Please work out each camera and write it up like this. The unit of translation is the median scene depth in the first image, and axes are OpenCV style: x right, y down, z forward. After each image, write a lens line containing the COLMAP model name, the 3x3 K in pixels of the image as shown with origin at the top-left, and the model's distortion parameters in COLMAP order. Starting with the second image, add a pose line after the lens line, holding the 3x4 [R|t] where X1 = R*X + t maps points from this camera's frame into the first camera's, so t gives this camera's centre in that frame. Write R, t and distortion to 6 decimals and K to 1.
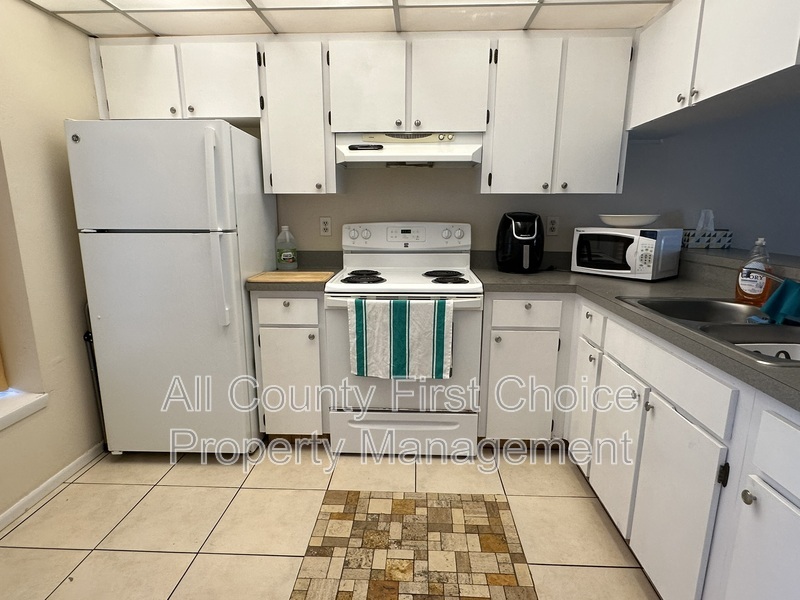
lens RADIAL K [[450.8, 0, 399.3], [0, 450.8, 303.2], [0, 0, 1]] dist [-0.014635, -0.001022]
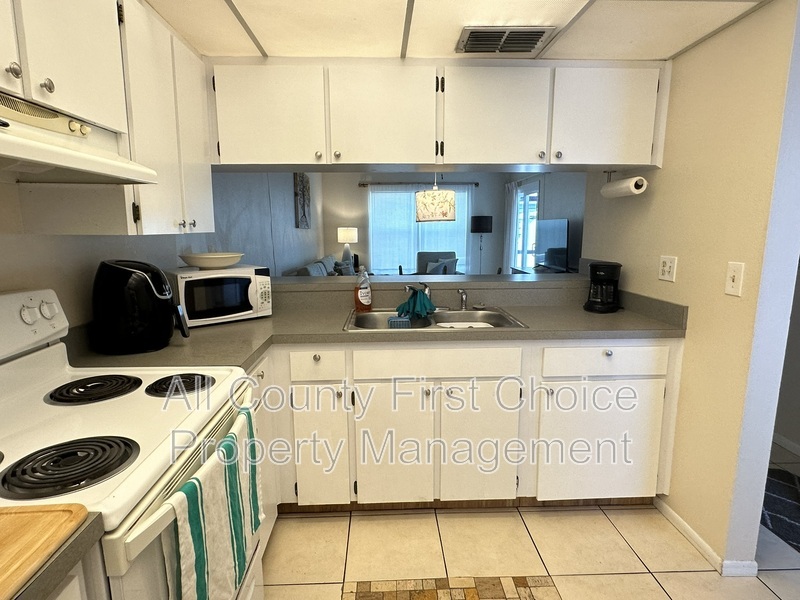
lens RADIAL K [[450.8, 0, 394.1], [0, 450.8, 303.9], [0, 0, 1]] dist [-0.014635, -0.001022]
pose [[-0.082986, -0.171532, 0.981677, -0.465695], [0.203116, 0.961486, 0.185174, -0.202637], [-0.975632, 0.214761, -0.044949, 0.730941]]
